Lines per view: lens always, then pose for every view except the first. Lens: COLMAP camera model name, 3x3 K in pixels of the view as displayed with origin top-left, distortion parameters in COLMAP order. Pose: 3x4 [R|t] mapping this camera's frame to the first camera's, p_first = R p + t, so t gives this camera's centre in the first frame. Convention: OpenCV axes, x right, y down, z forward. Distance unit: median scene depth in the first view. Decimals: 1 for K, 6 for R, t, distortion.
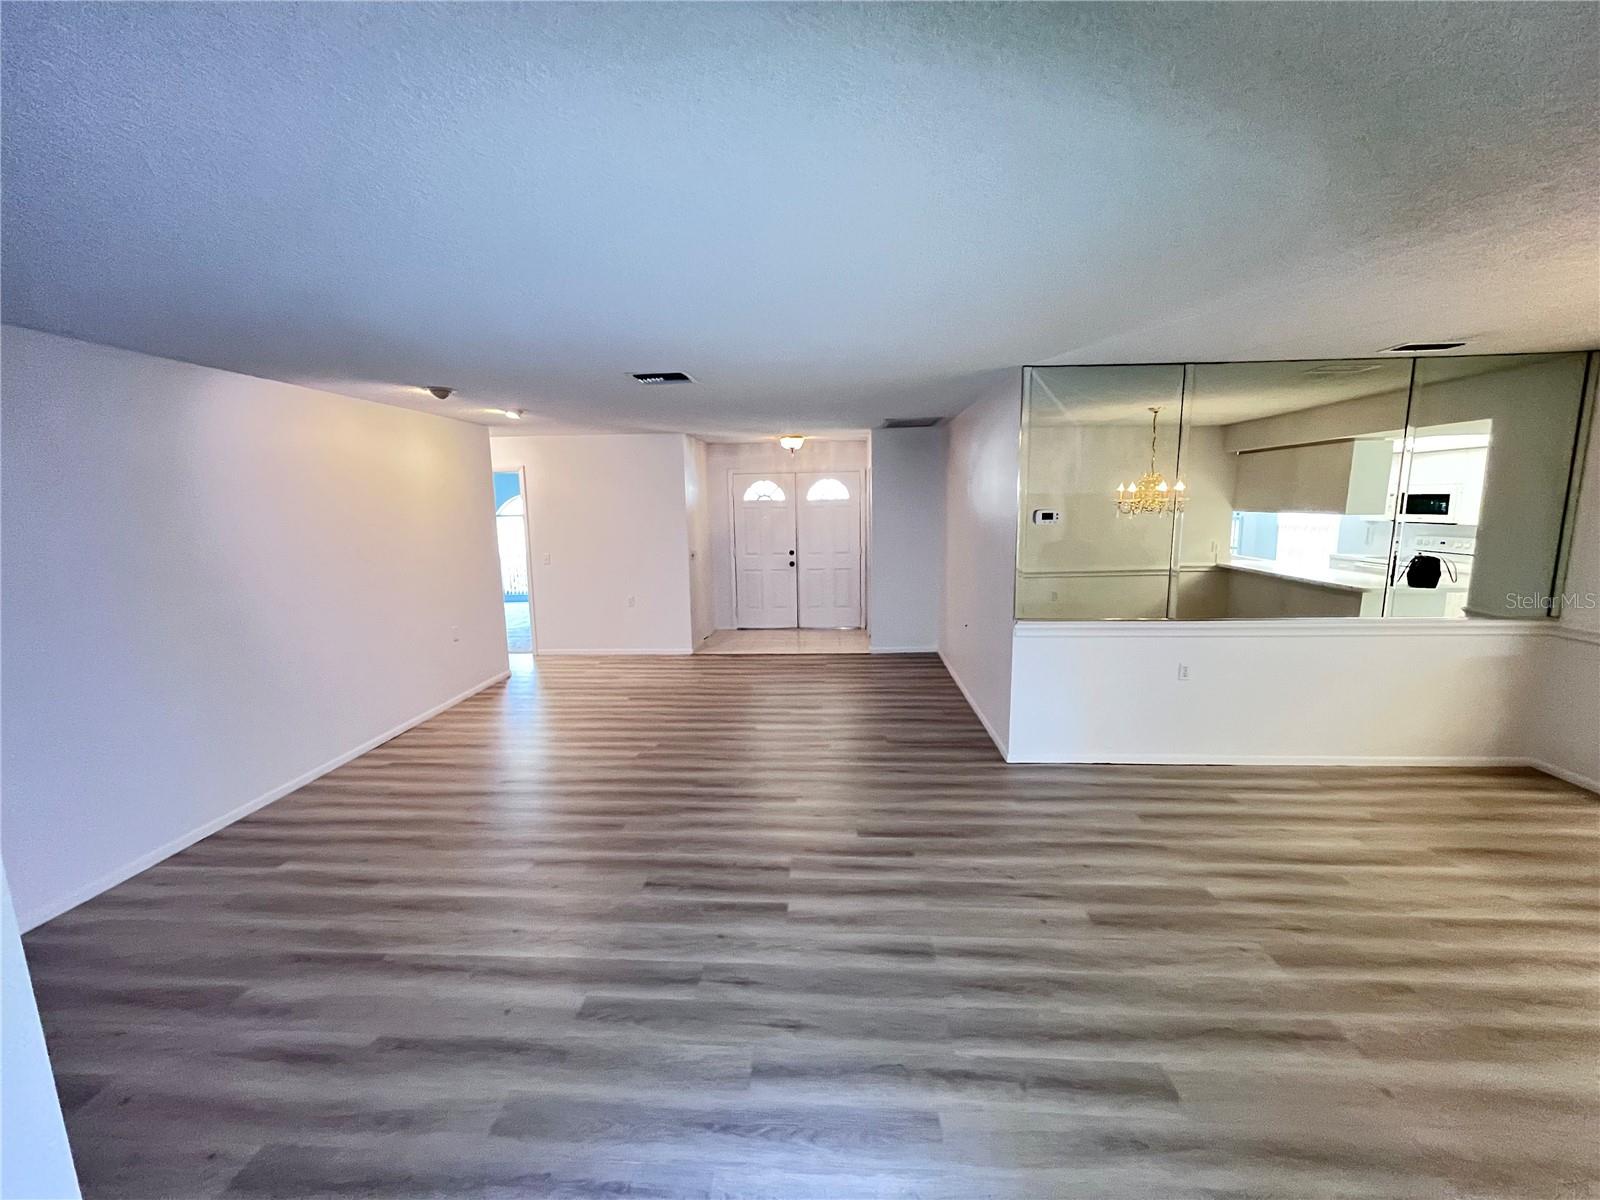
lens RADIAL K [[648.4, 0, 799.2], [0, 648.4, 599.1], [0, 0, 1]] dist [-0.000845, -0.000172]
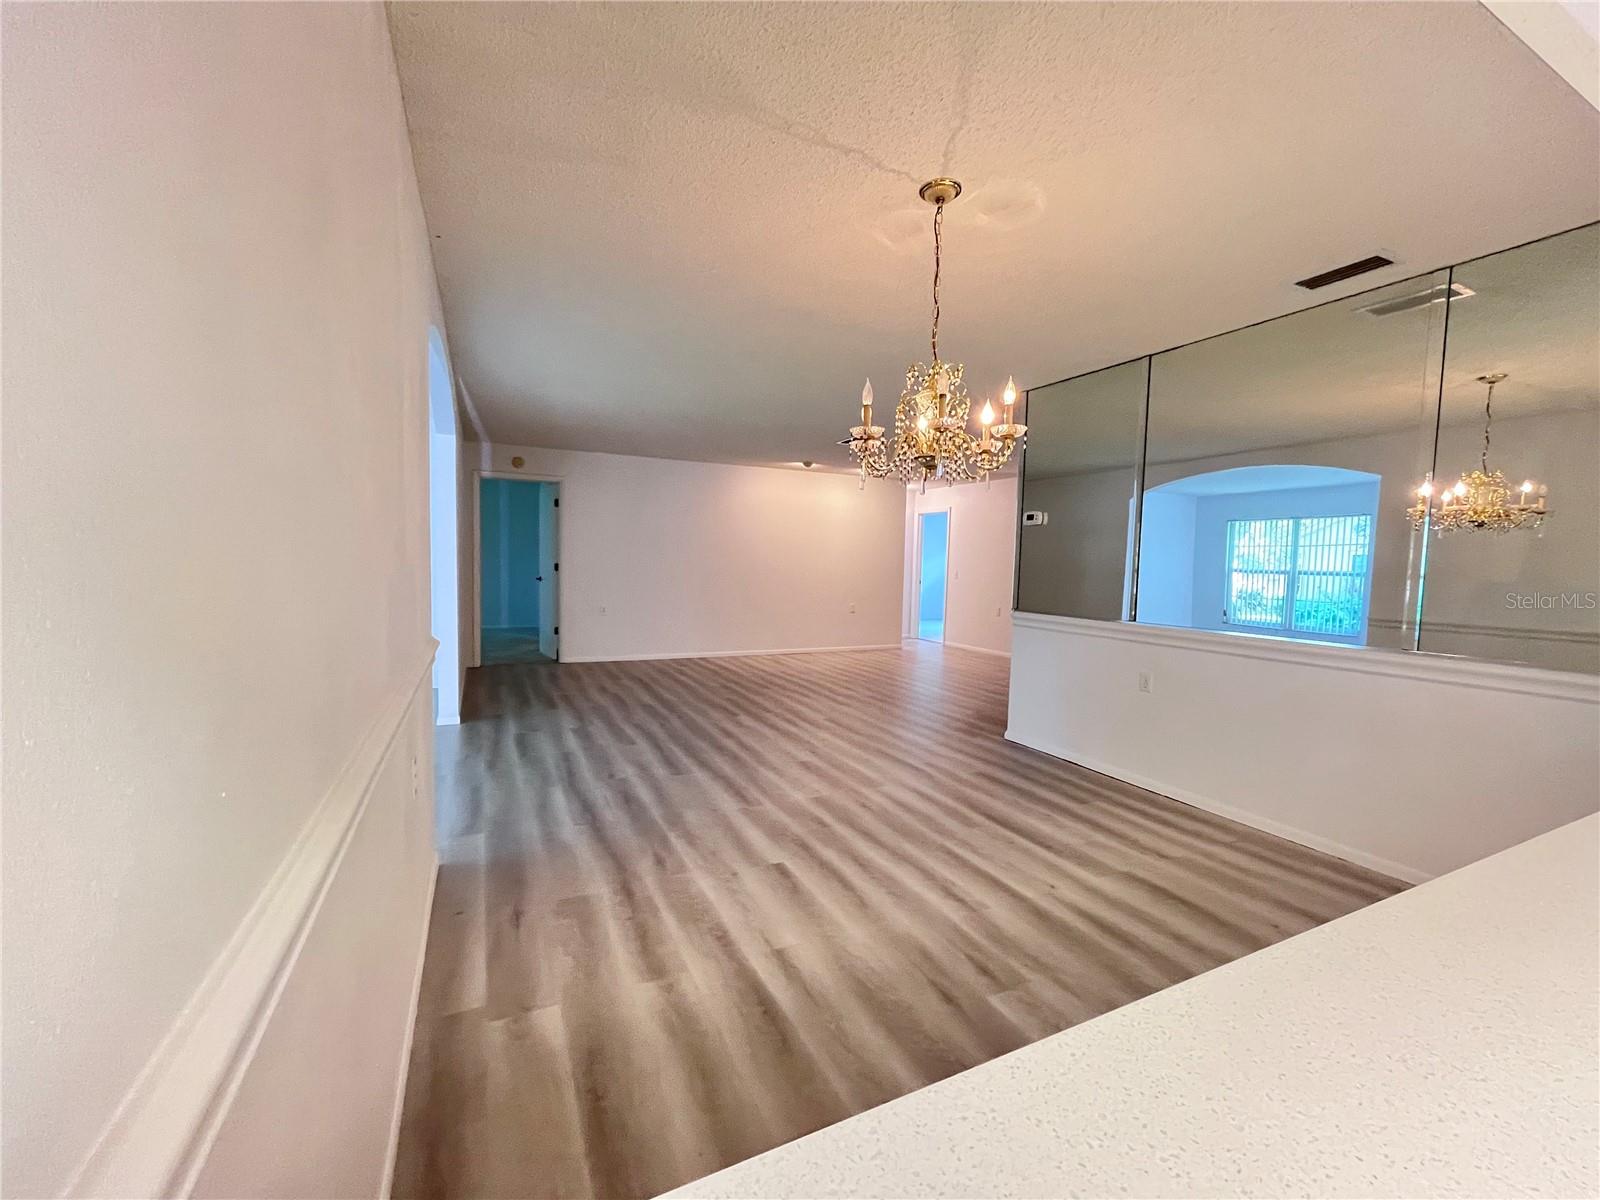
lens RADIAL K [[648.4, 0, 803.5], [0, 648.4, 599.9], [0, 0, 1]] dist [-0.000845, -0.000172]
pose [[0.494655, 0.080536, -0.865350, 1.066955], [-0.161290, 0.986907, -0.000349, 0.070552], [0.853992, 0.139745, 0.501168, 0.106569]]
